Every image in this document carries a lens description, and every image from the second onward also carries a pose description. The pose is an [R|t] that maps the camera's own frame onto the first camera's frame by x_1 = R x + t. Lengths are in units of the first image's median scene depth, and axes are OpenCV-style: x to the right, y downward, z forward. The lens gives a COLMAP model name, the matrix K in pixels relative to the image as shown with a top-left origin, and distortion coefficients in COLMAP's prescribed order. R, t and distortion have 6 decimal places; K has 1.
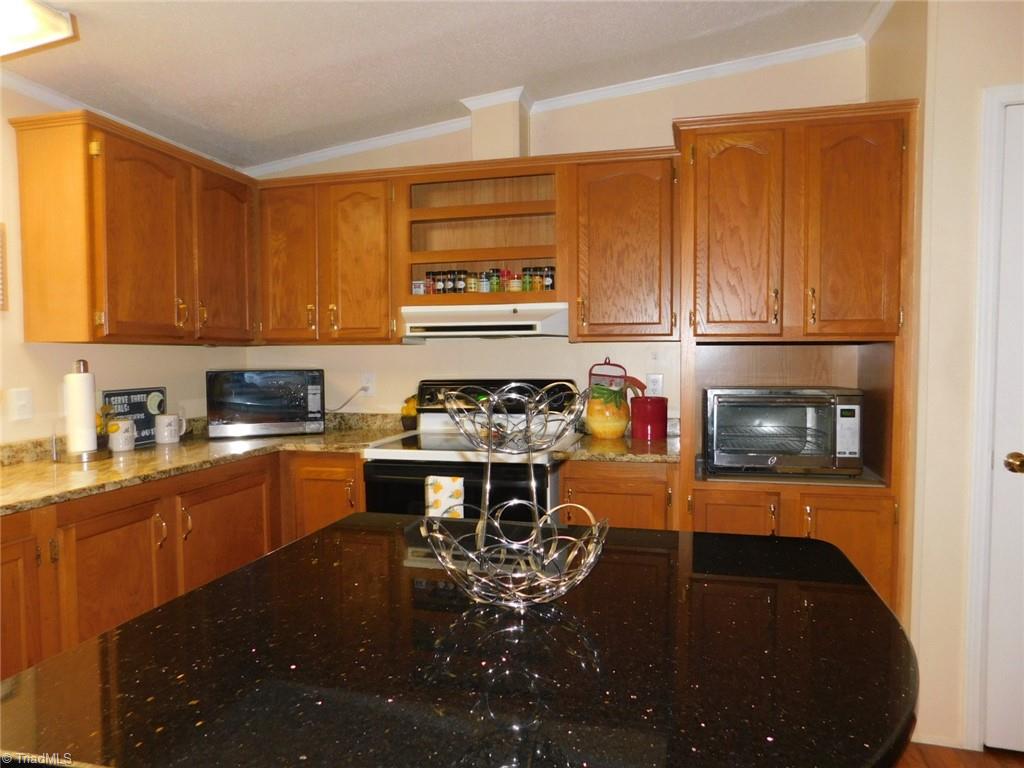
lens RADIAL K [[672.9, 0, 511.4], [0, 672.9, 378.6], [0, 0, 1]] dist [0.008229, 0.002799]
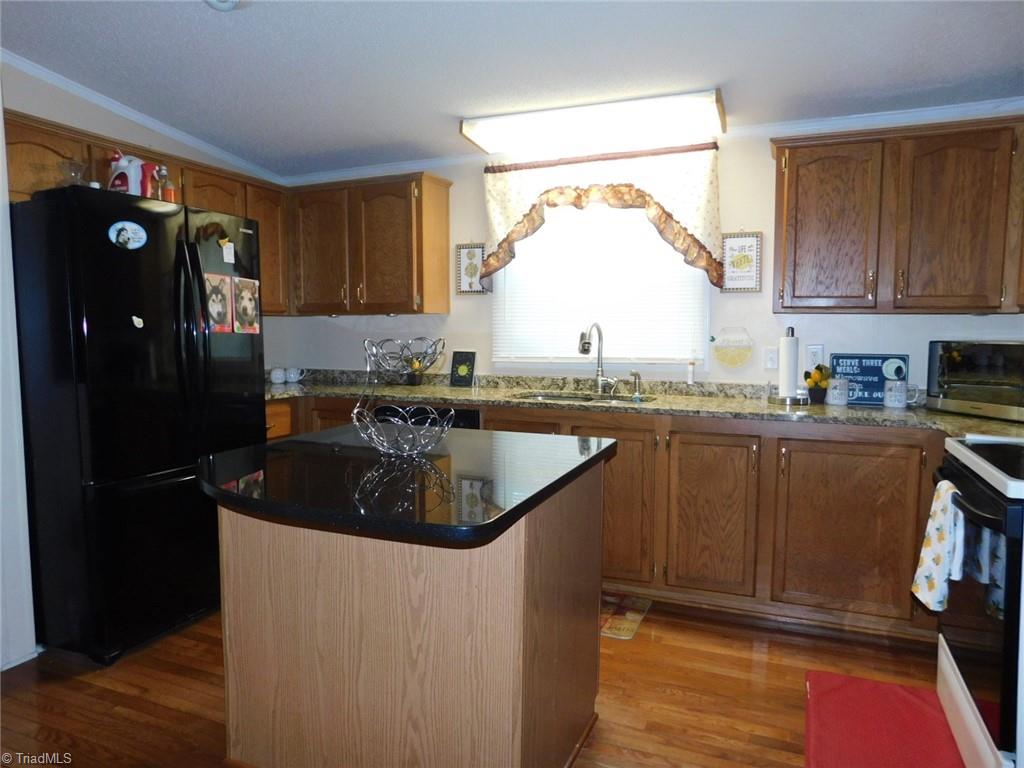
lens RADIAL K [[672.9, 0, 512.0], [0, 672.9, 385.6], [0, 0, 1]] dist [0.008229, 0.002799]
pose [[-0.152454, 0.098355, -0.983404, 0.662042], [-0.040327, 0.993588, 0.105625, -0.028124], [0.987487, 0.055761, -0.147510, 0.591481]]
